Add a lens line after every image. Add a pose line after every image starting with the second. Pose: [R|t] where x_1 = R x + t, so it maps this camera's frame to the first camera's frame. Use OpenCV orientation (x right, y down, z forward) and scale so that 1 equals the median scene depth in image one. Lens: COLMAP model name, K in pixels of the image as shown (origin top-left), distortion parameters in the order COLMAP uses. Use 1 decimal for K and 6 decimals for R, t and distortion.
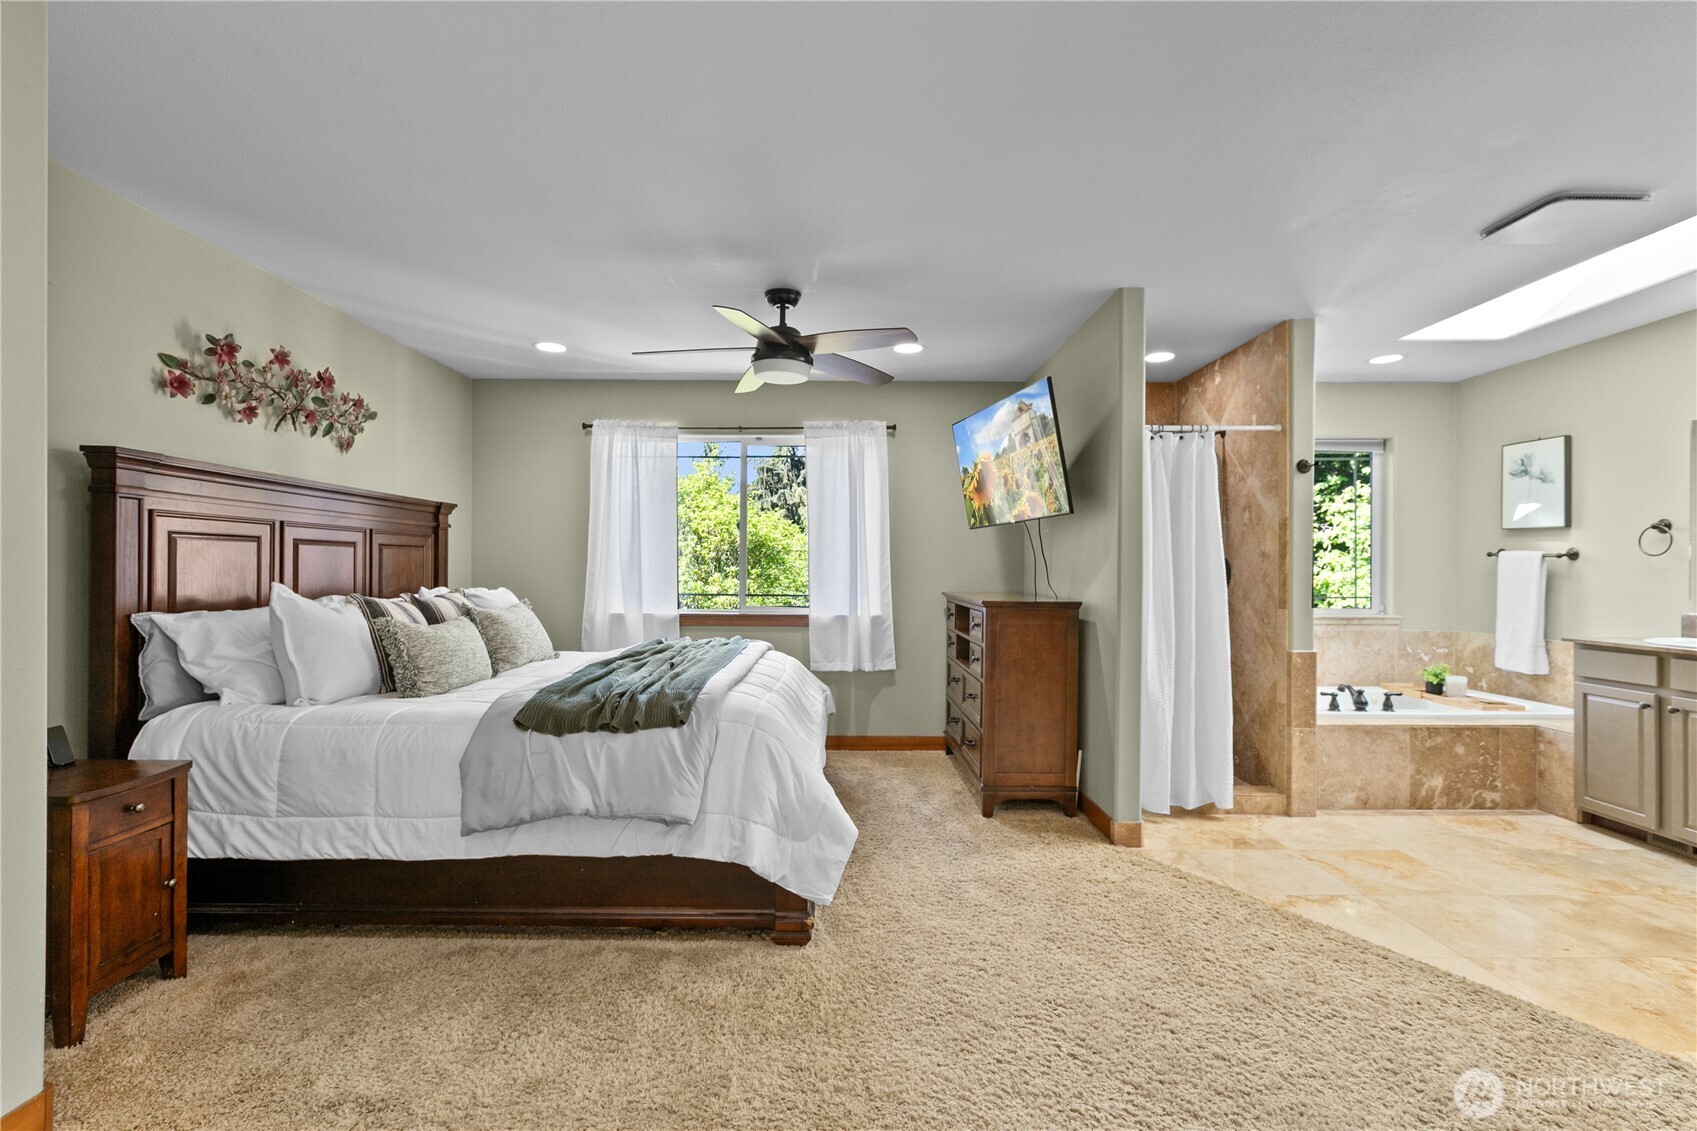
lens RADIAL K [[758.9, 0, 836.5], [0, 758.9, 562.9], [0, 0, 1]] dist [-0.005325, -0.000460]
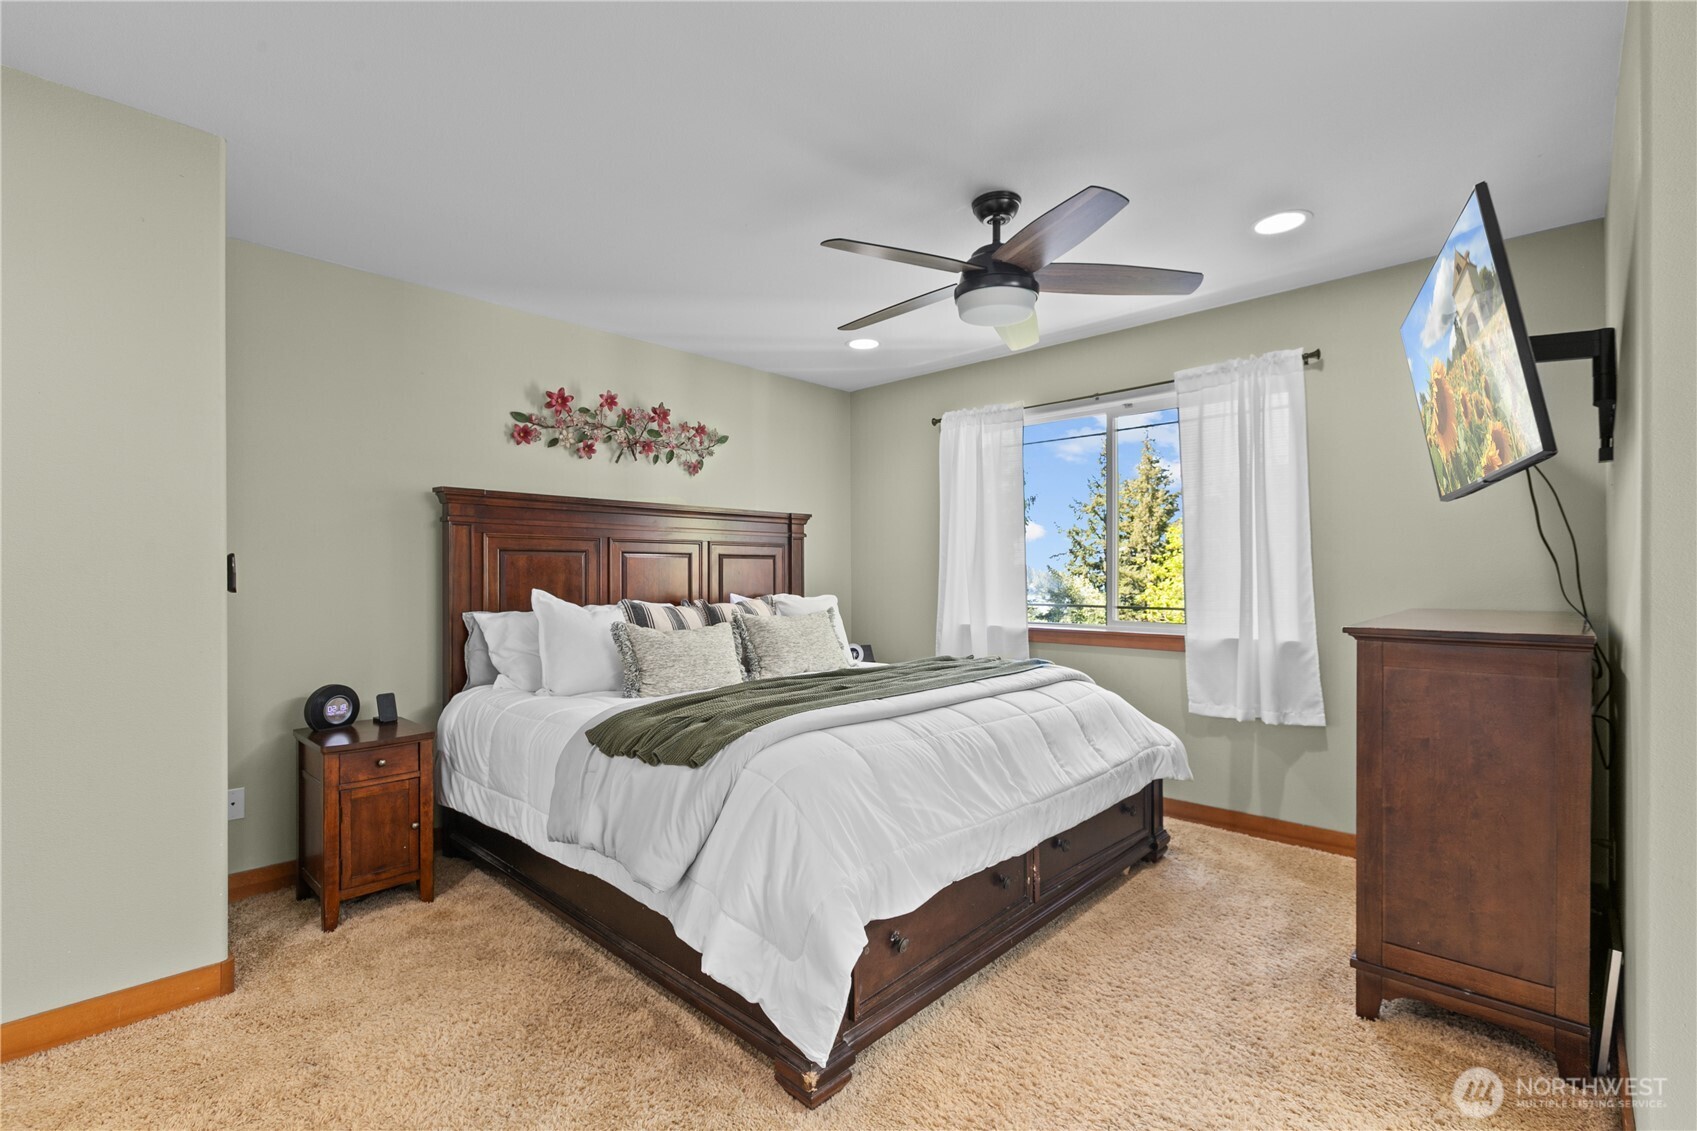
lens RADIAL K [[758.9, 0, 849.1], [0, 758.9, 570.5], [0, 0, 1]] dist [-0.005325, -0.000460]
pose [[0.724493, -0.012713, -0.689165, 0.391816], [0.013426, 0.999900, -0.004331, 0.007405], [0.689152, -0.006115, 0.724591, 0.429403]]
